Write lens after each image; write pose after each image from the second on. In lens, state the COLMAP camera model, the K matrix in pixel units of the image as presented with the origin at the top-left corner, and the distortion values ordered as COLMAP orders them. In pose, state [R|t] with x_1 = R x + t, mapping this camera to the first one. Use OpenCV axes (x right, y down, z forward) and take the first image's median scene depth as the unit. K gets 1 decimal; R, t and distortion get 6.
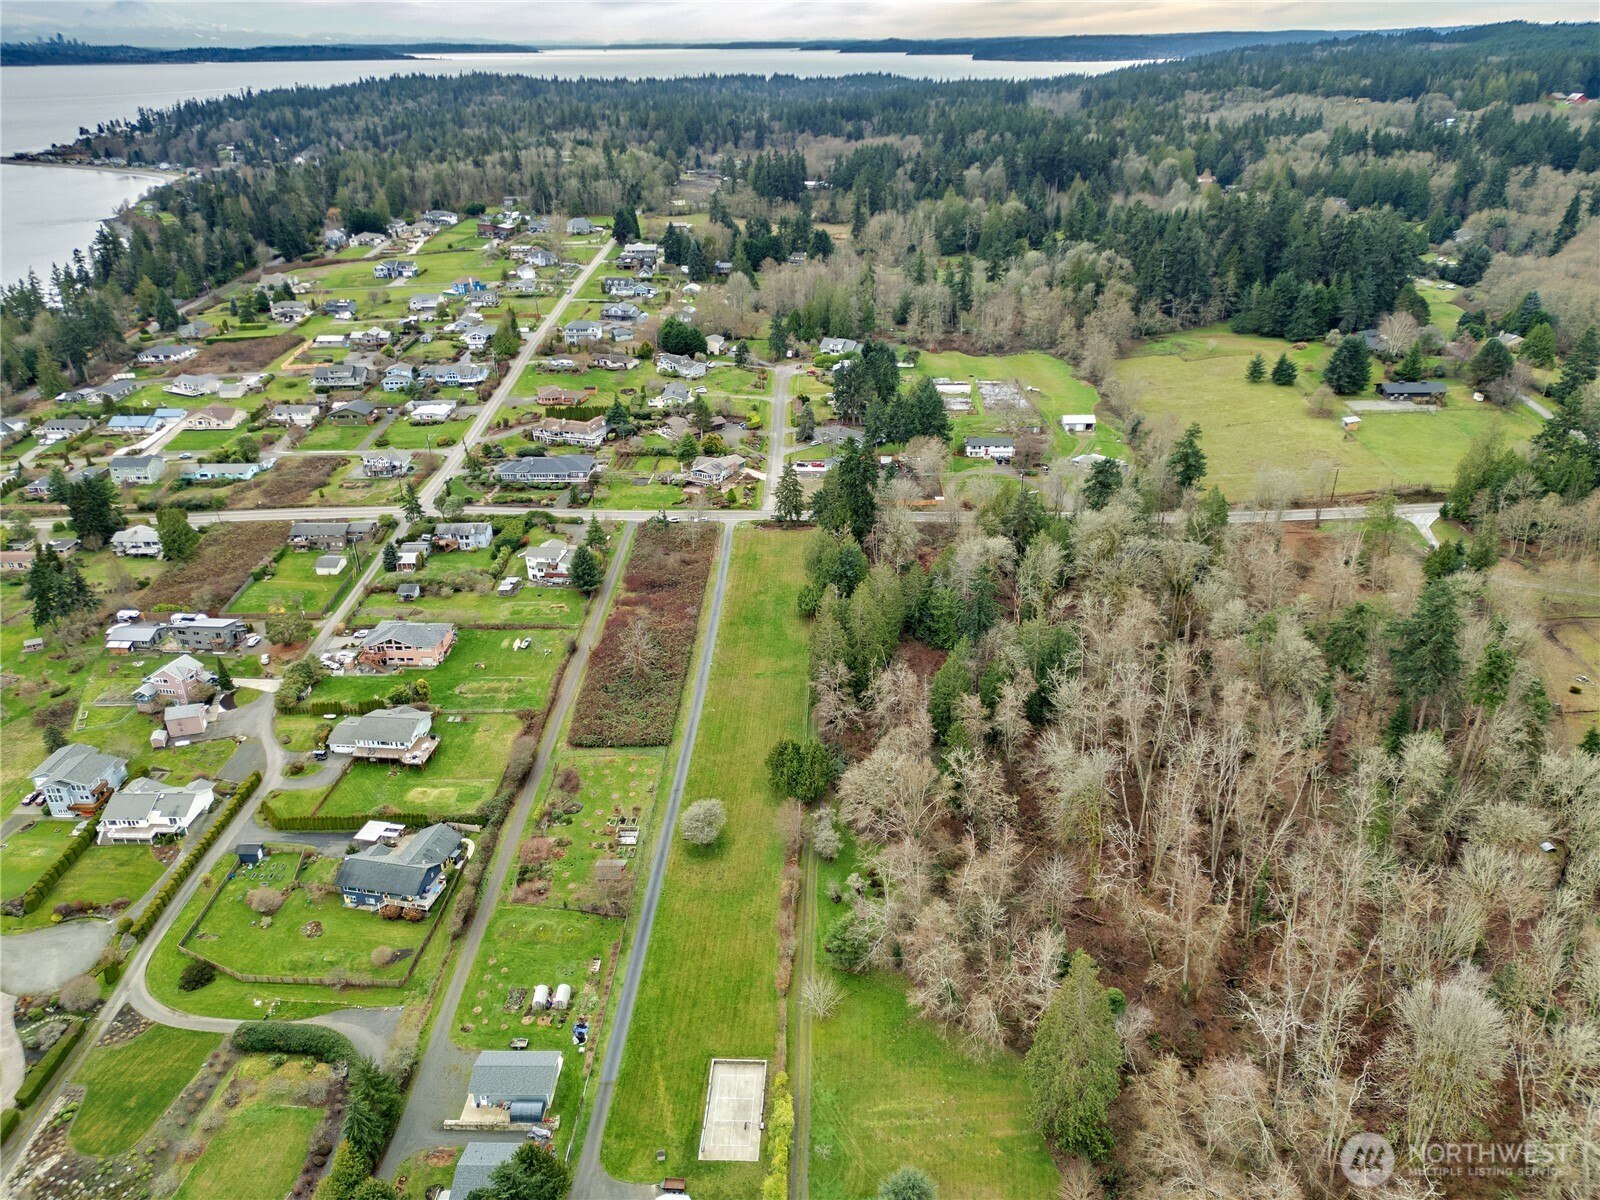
lens RADIAL K [[1166.6, 0, 809.3], [0, 1166.6, 605.3], [0, 0, 1]] dist [0.084128, -0.076681]
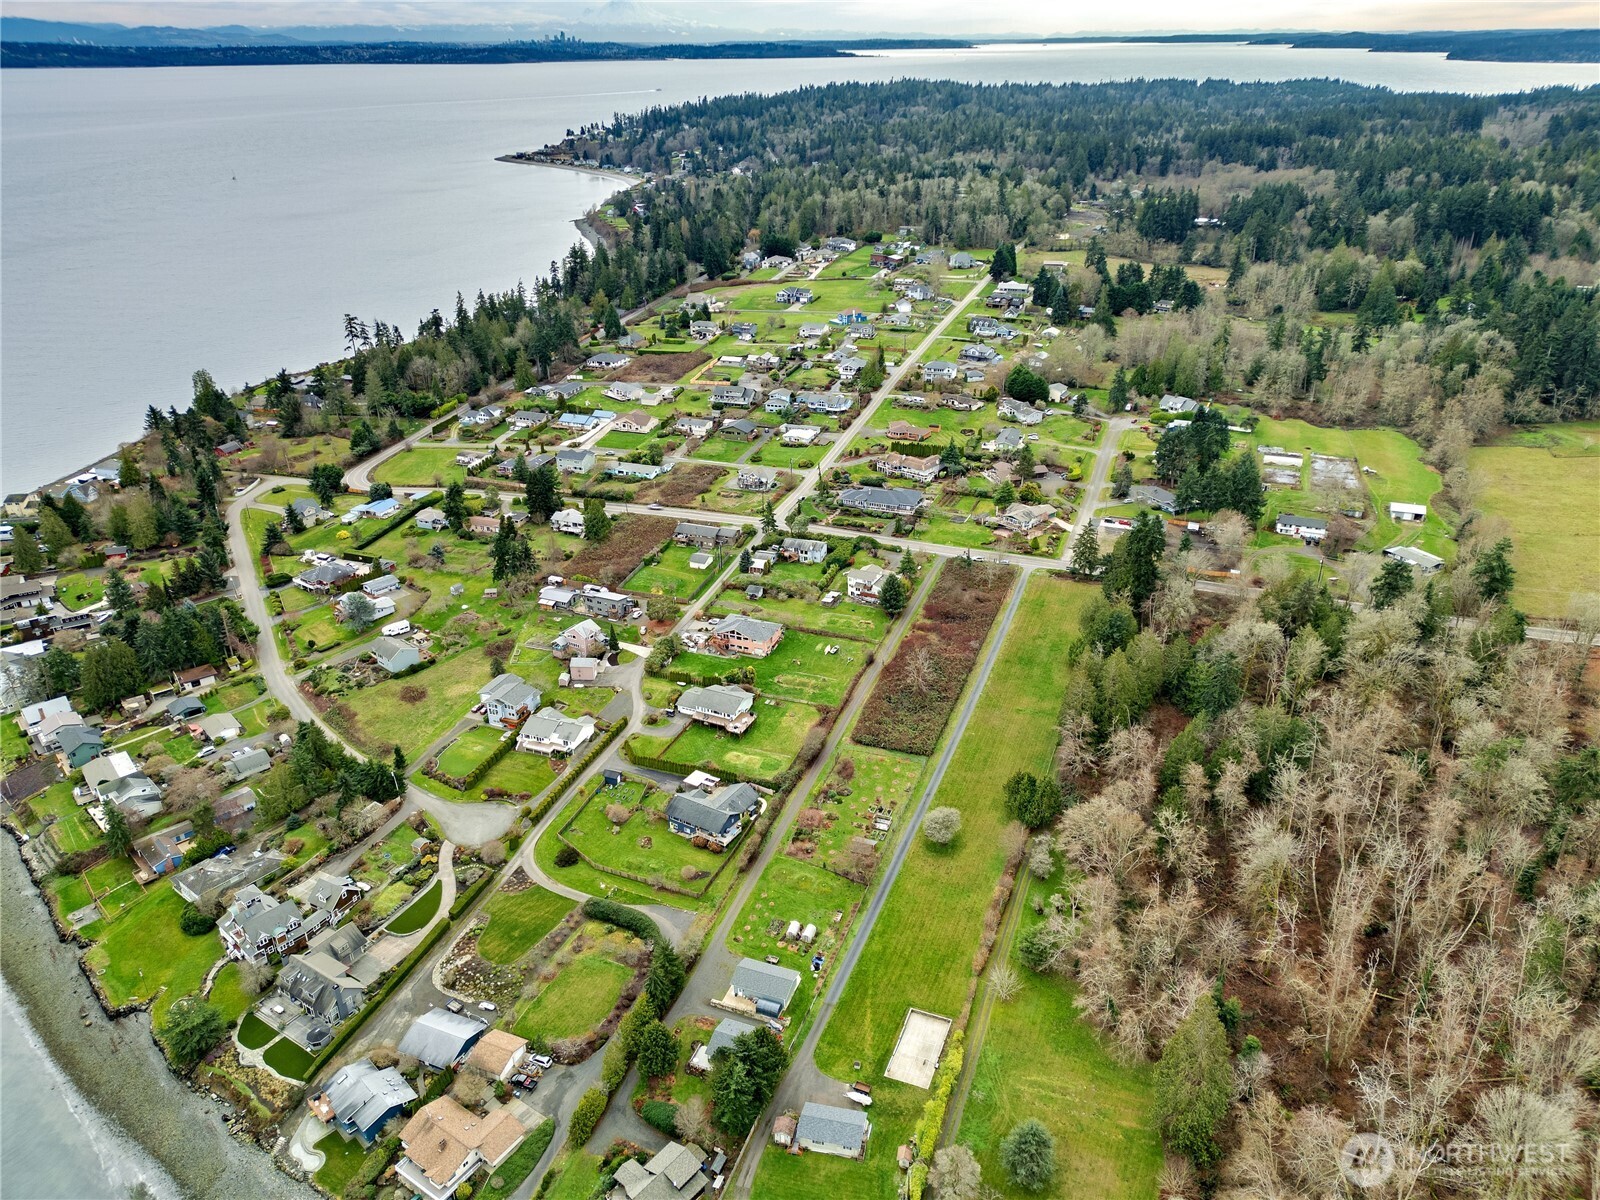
lens RADIAL K [[1166.6, 0, 805.1], [0, 1166.6, 594.0], [0, 0, 1]] dist [0.084128, -0.076681]
pose [[0.945532, 0.145838, -0.291034, 0.072115], [-0.147531, 0.988924, 0.016244, -0.039416], [0.290180, 0.027577, 0.956575, -0.167141]]
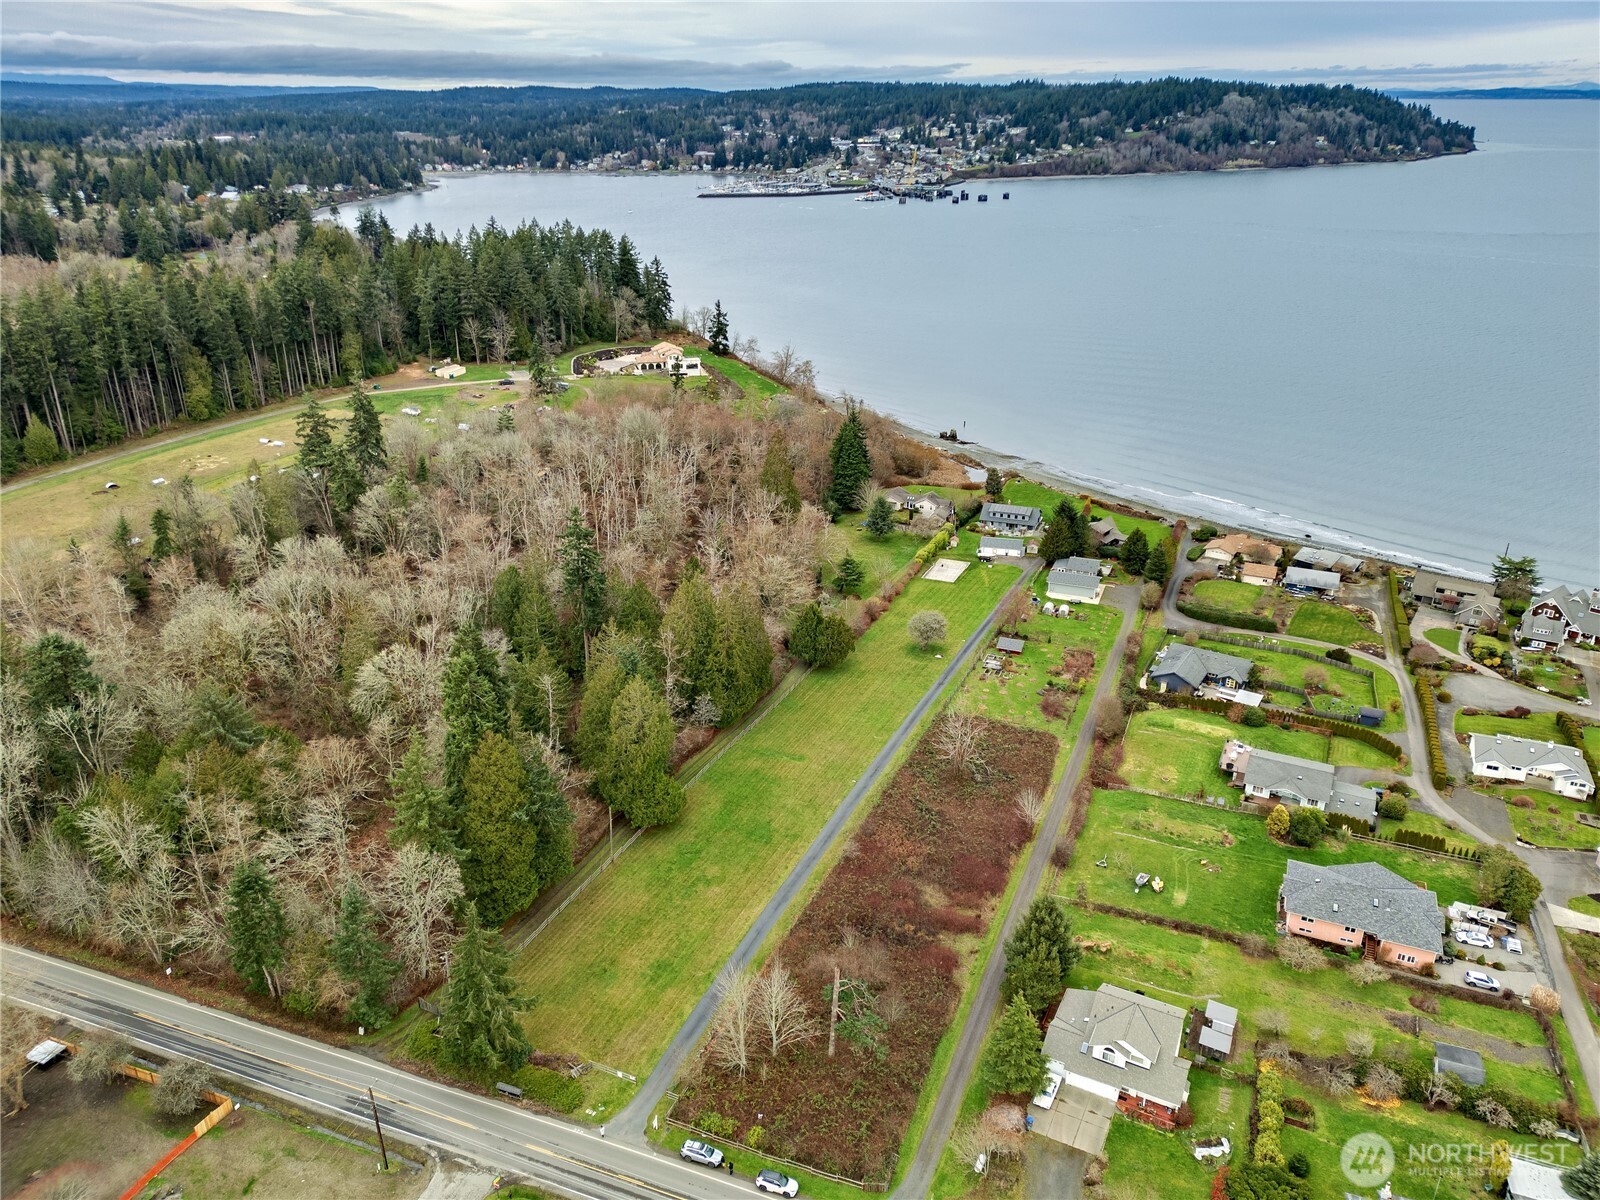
lens RADIAL K [[1166.6, 0, 810.2], [0, 1166.6, 594.2], [0, 0, 1]] dist [0.084128, -0.076681]
pose [[-0.937562, -0.118166, 0.327131, -0.260292], [0.165873, 0.674779, 0.719138, -0.506136], [-0.305719, 0.728498, -0.613047, 1.284163]]
